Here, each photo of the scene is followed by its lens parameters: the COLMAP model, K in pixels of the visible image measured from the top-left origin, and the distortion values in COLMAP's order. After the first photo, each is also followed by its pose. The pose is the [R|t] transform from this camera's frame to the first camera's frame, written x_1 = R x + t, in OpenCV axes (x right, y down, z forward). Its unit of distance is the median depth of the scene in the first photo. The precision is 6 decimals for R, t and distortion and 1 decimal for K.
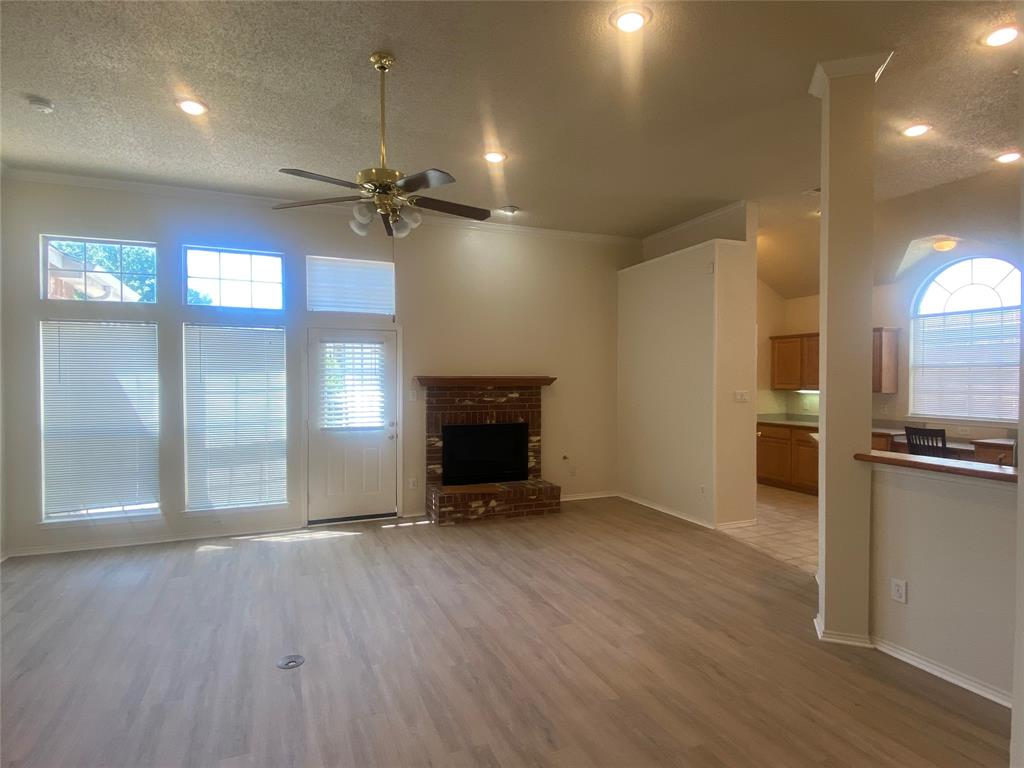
lens RADIAL K [[553.7, 0, 512.0], [0, 553.7, 384.0], [0, 0, 1]] dist [0.075842, -0.056465]
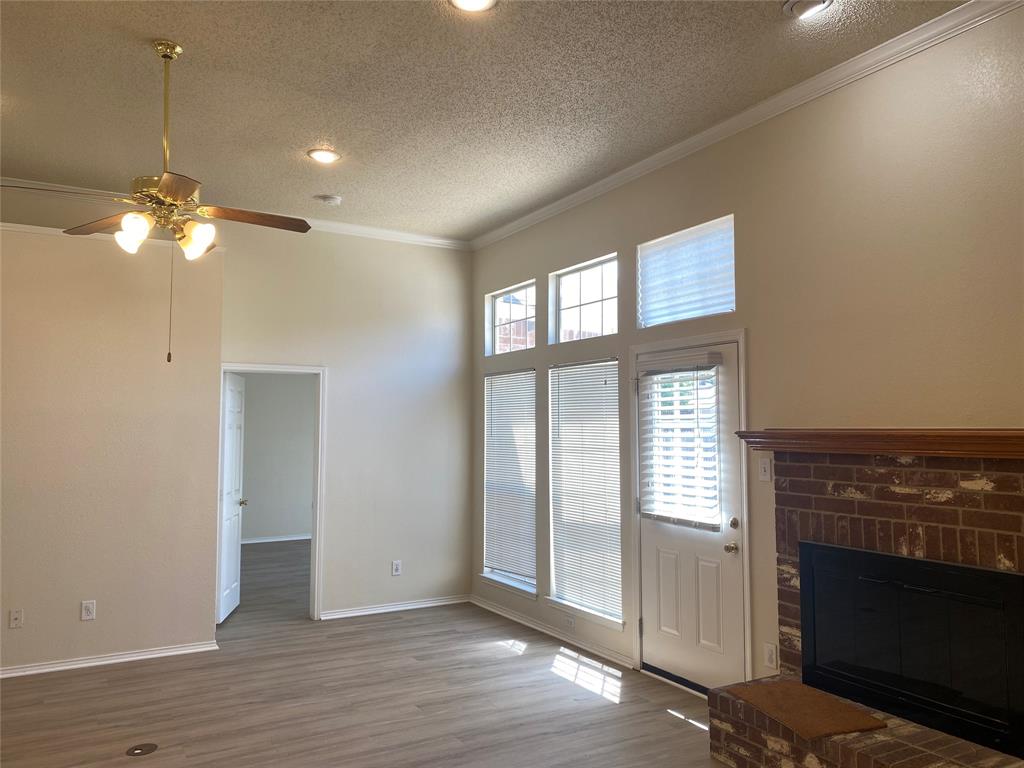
lens RADIAL K [[783.4, 0, 512.0], [0, 783.4, 384.0], [0, 0, 1]] dist [0.006841, -0.001184]
pose [[0.123935, -0.056829, -0.990662, 0.473975], [-0.007991, 0.998269, -0.058265, -0.011684], [0.992258, 0.015138, 0.123266, 0.700117]]
